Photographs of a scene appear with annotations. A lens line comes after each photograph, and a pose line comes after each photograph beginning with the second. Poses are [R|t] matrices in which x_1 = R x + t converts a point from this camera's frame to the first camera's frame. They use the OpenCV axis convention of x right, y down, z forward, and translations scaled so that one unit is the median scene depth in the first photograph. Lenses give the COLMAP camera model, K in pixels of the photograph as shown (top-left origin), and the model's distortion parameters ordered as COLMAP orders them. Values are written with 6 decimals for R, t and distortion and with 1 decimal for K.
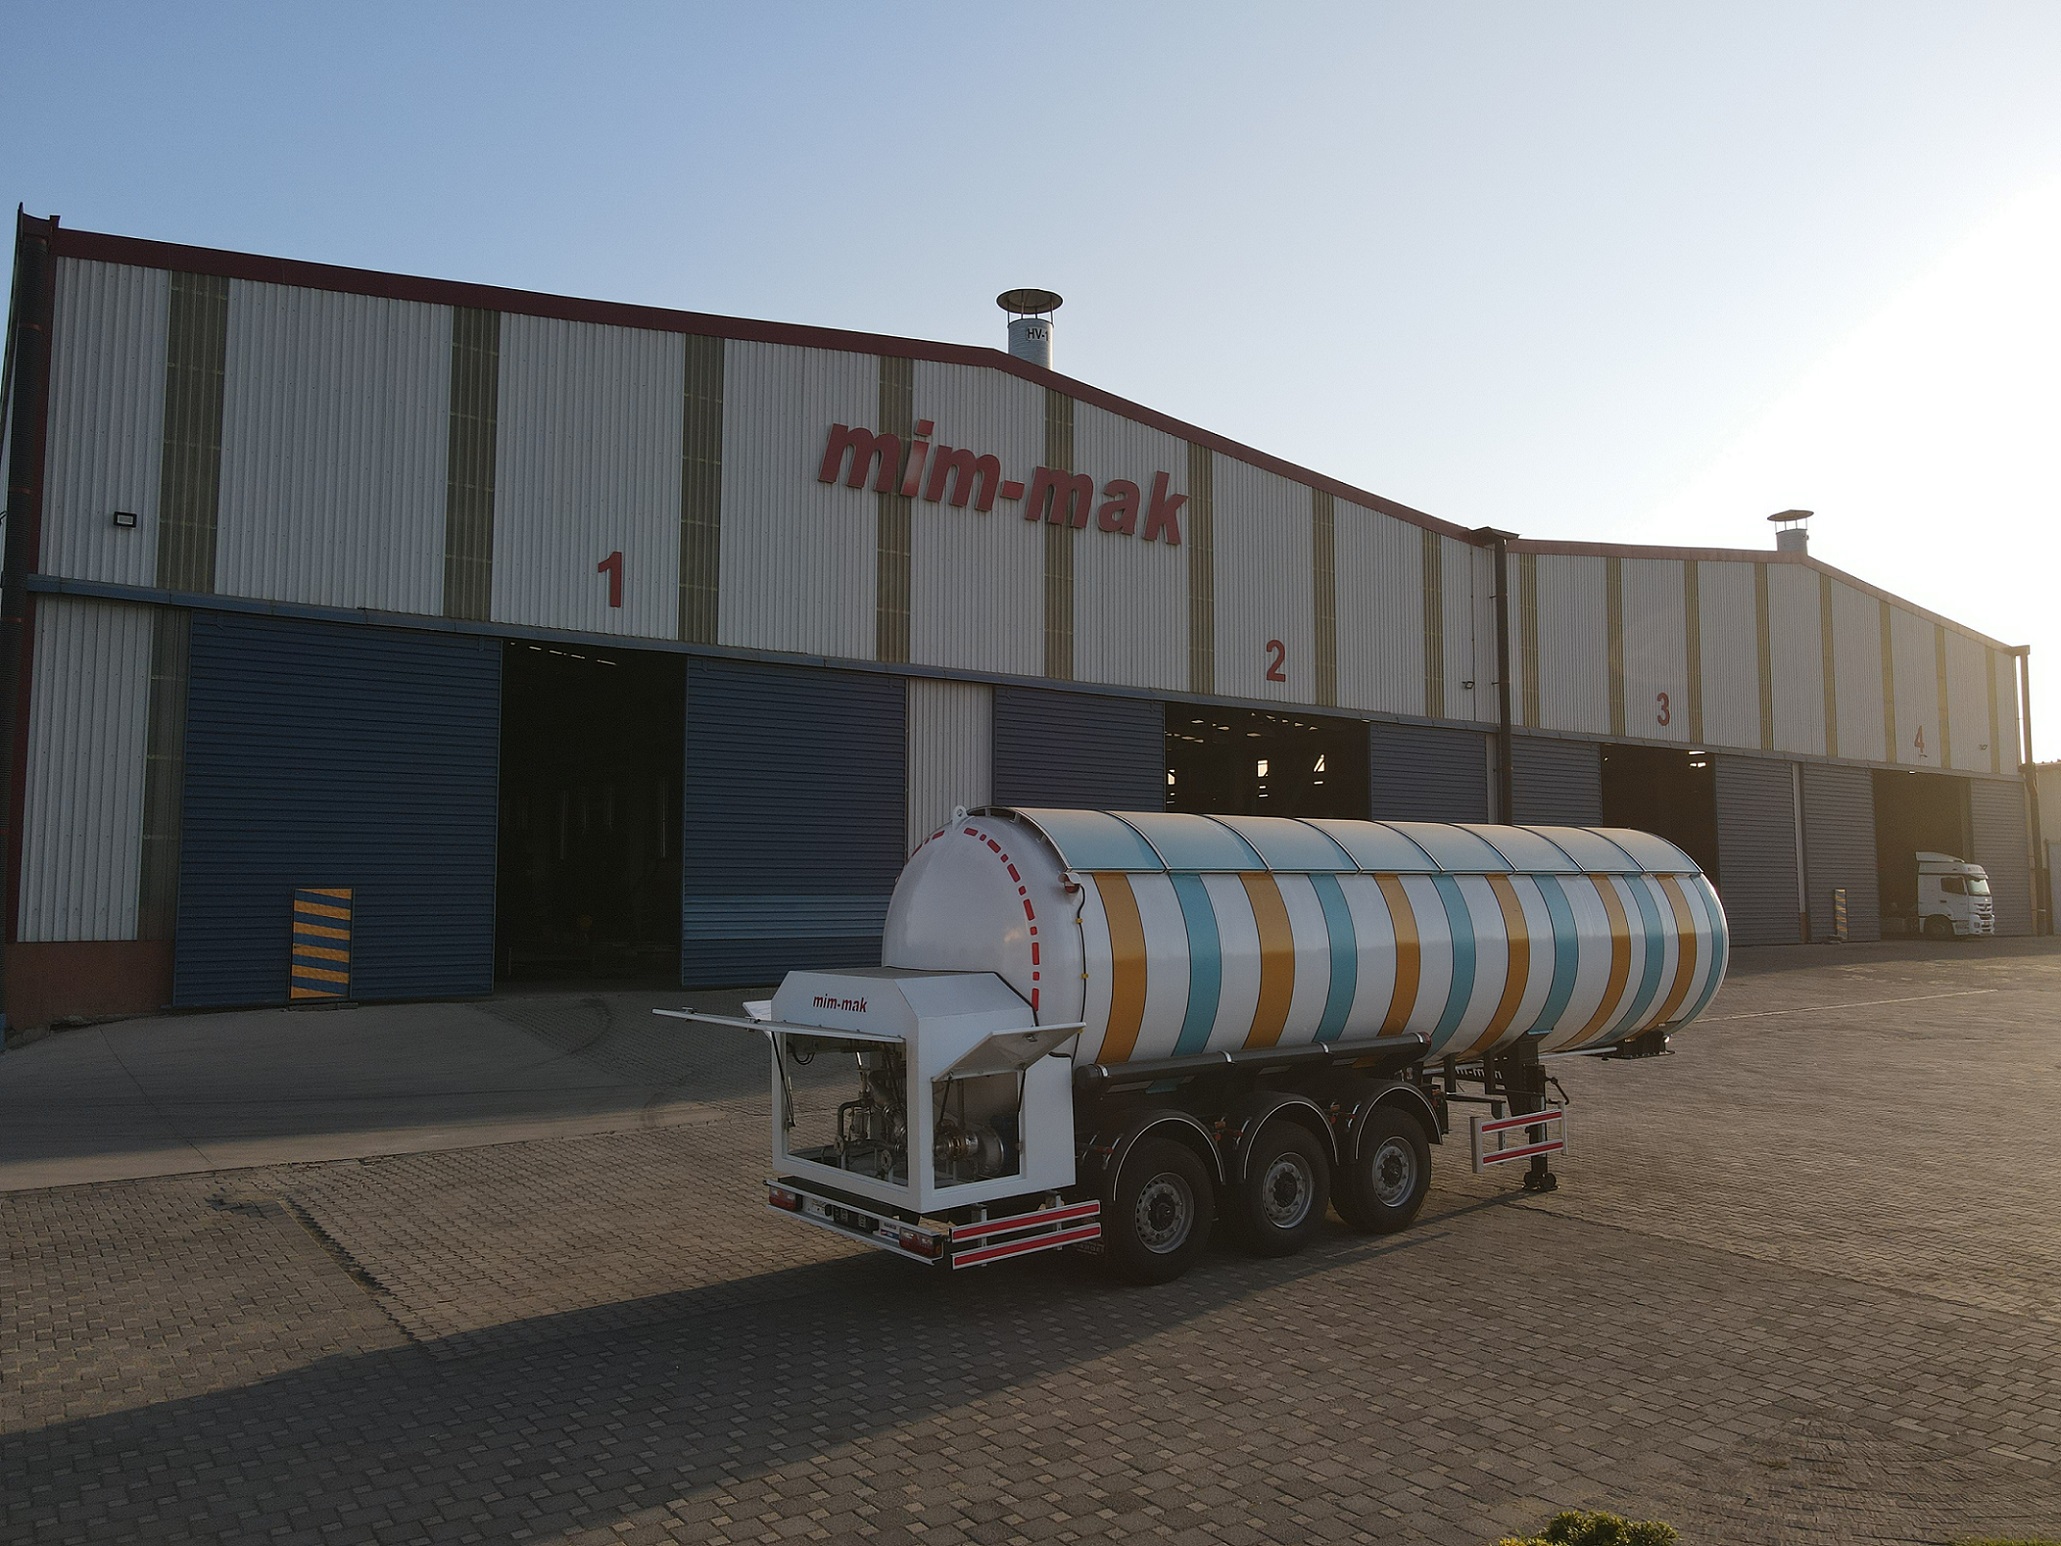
lens RADIAL K [[1472.1, 0, 1030.5], [0, 1472.1, 773.0], [0, 0, 1]] dist [0.004205, 0.002227]
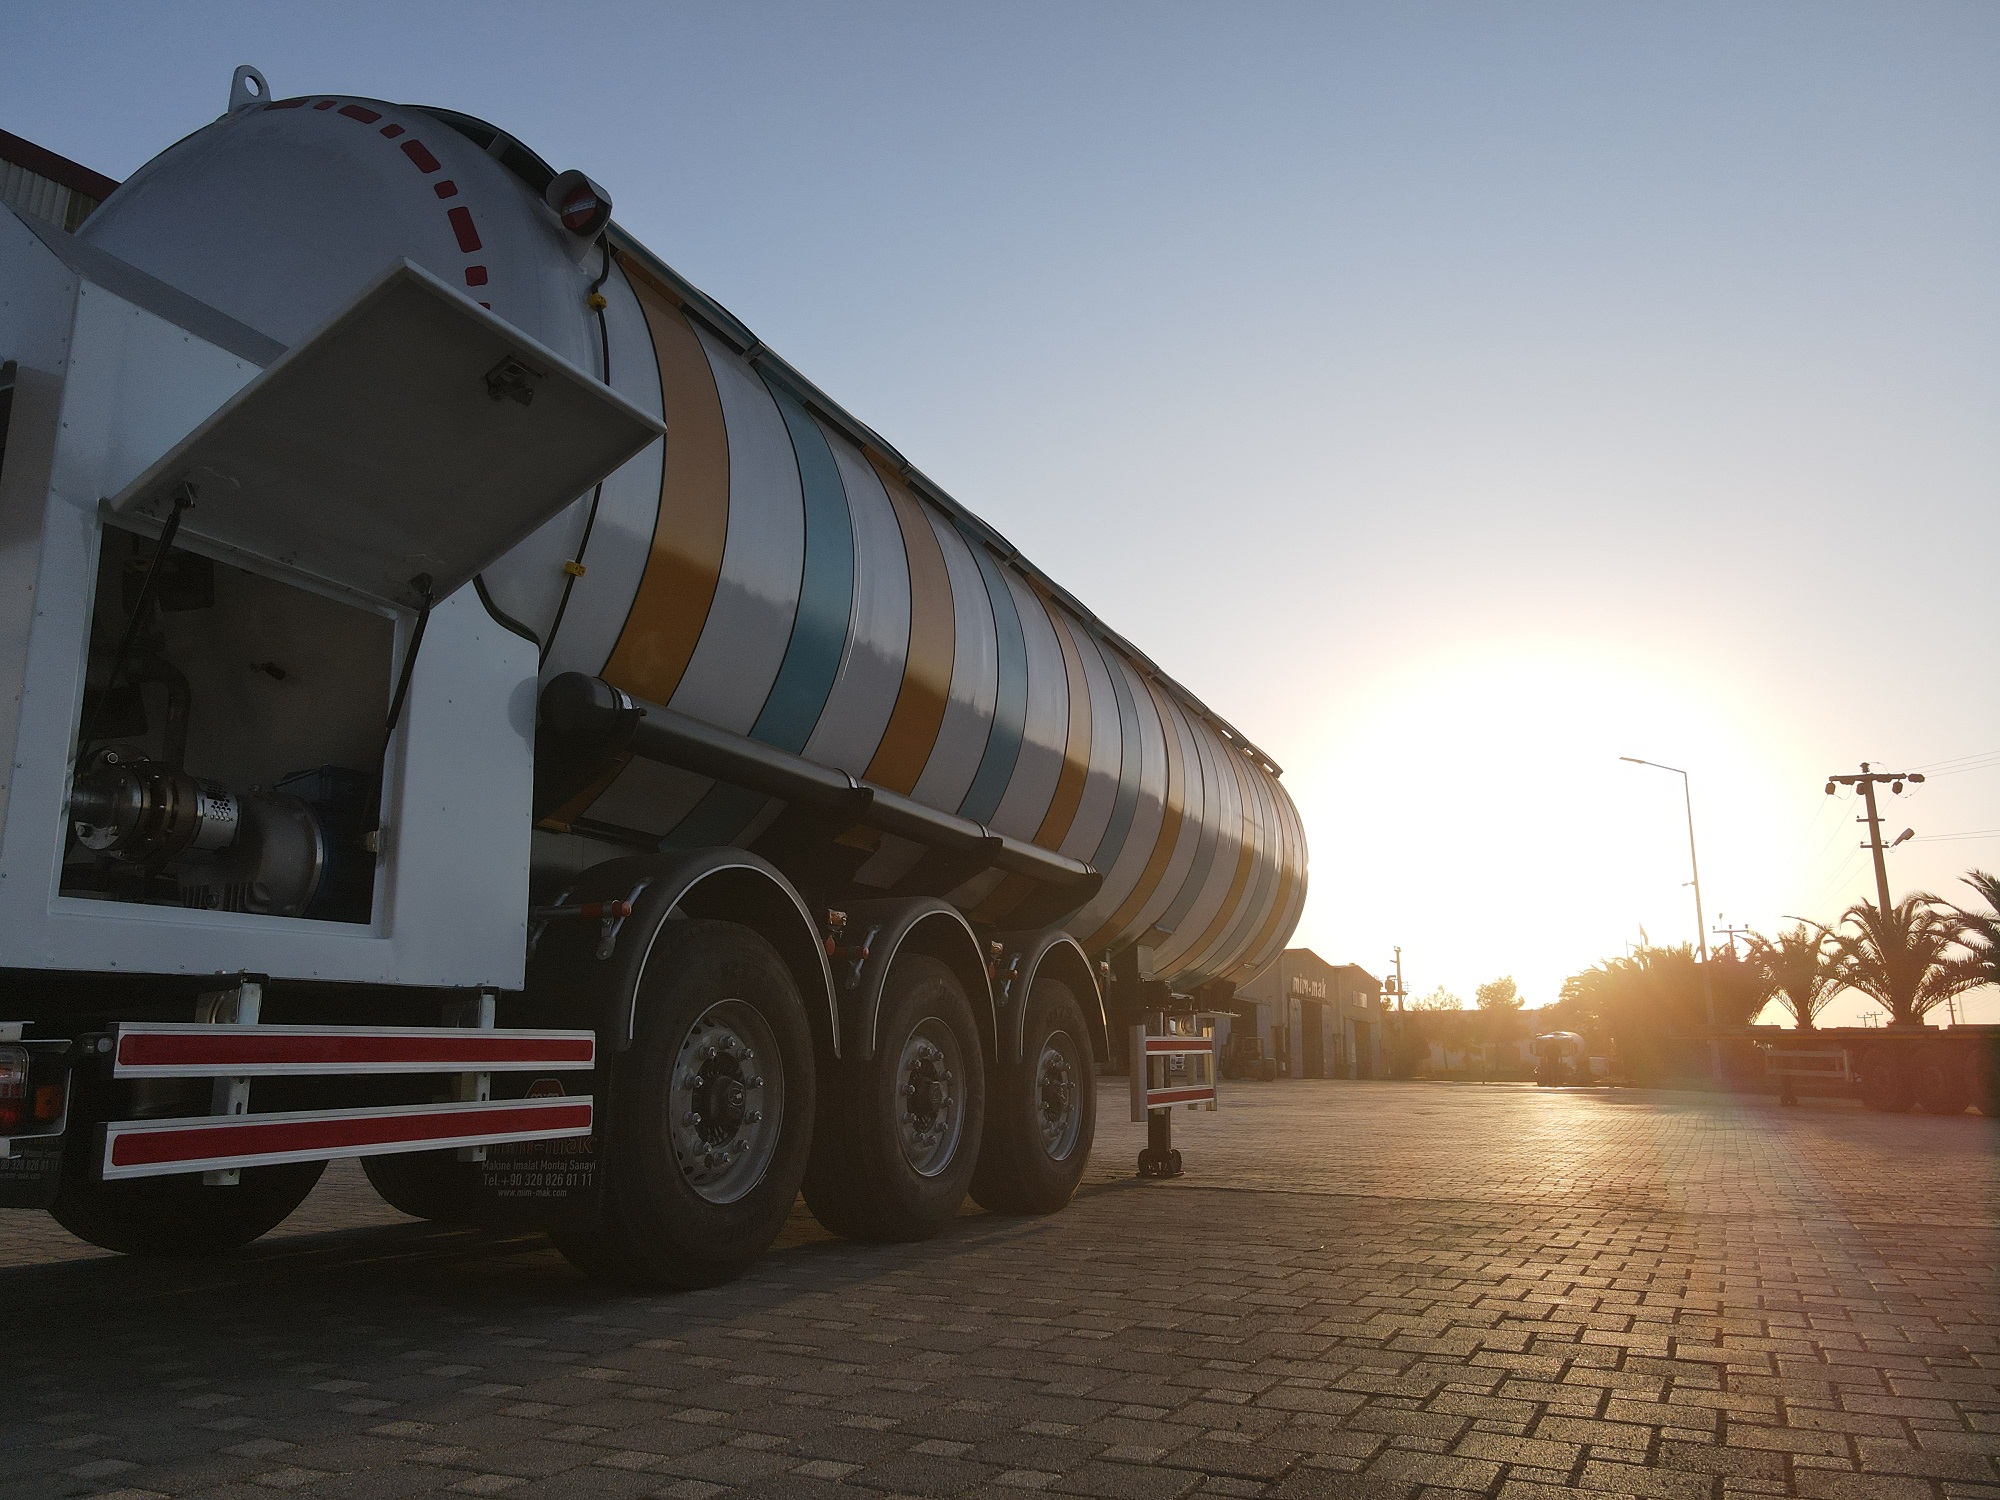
lens RADIAL K [[1451.1, 0, 993.1], [0, 1451.1, 748.0], [0, 0, 1]] dist [0.008793, 0.003928]
pose [[0.875309, 0.111418, 0.470553, -0.012280], [-0.043110, 0.987199, -0.153559, 0.080548], [-0.481638, 0.114126, 0.868907, 0.189911]]
